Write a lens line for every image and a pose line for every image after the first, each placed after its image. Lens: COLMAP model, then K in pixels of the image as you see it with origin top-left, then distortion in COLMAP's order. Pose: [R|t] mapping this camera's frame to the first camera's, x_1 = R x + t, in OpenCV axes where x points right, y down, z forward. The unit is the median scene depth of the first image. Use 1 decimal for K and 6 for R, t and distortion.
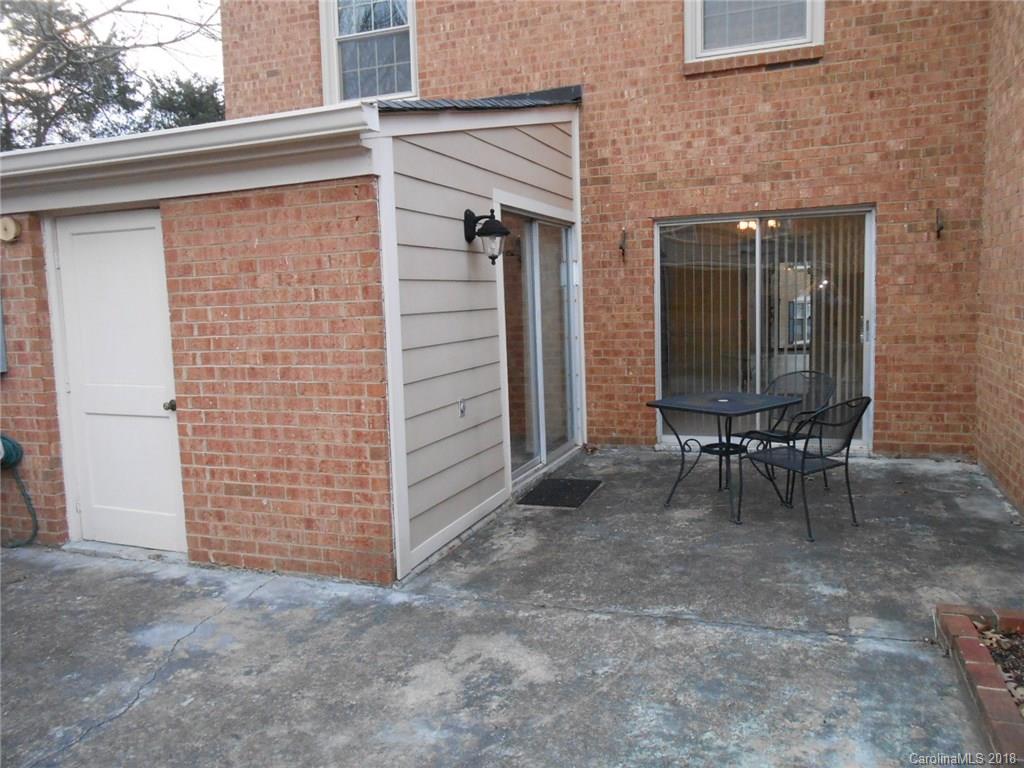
lens RADIAL K [[799.9, 0, 512.0], [0, 799.9, 384.0], [0, 0, 1]] dist [-0.038977, 0.062758]
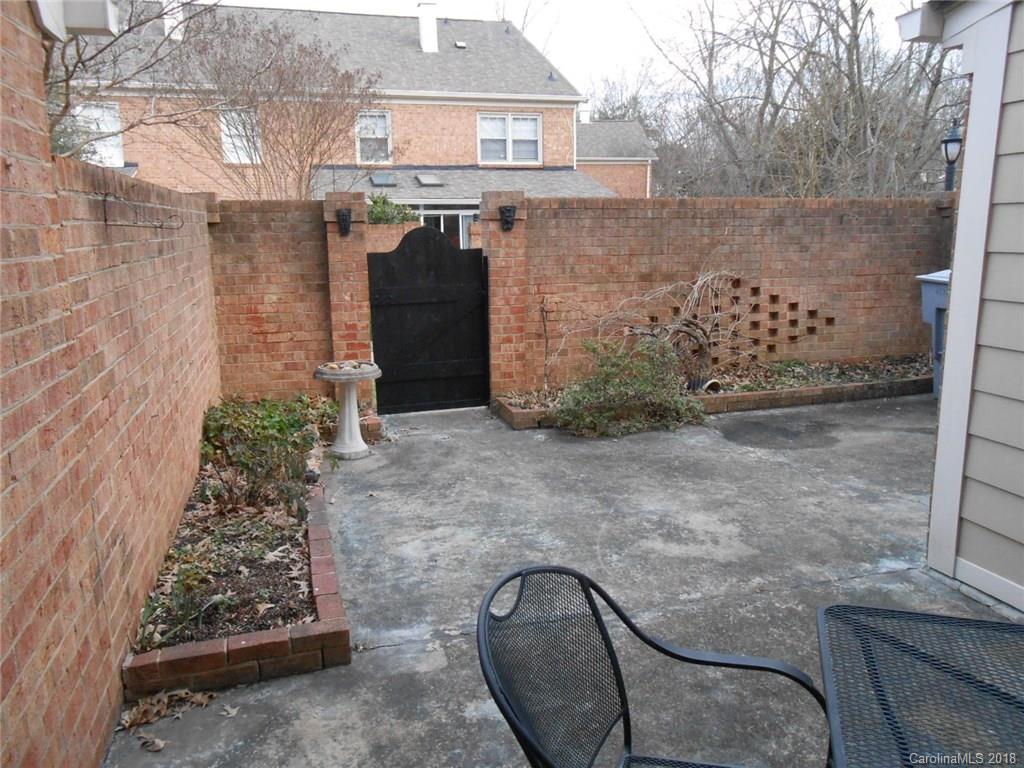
lens RADIAL K [[799.9, 0, 512.0], [0, 799.9, 384.0], [0, 0, 1]] dist [-0.038977, 0.062758]
pose [[-0.813397, 0.159905, -0.559300, 0.837332], [-0.019521, 0.953432, 0.300977, -0.232439], [0.581382, 0.255731, -0.772397, 1.714541]]
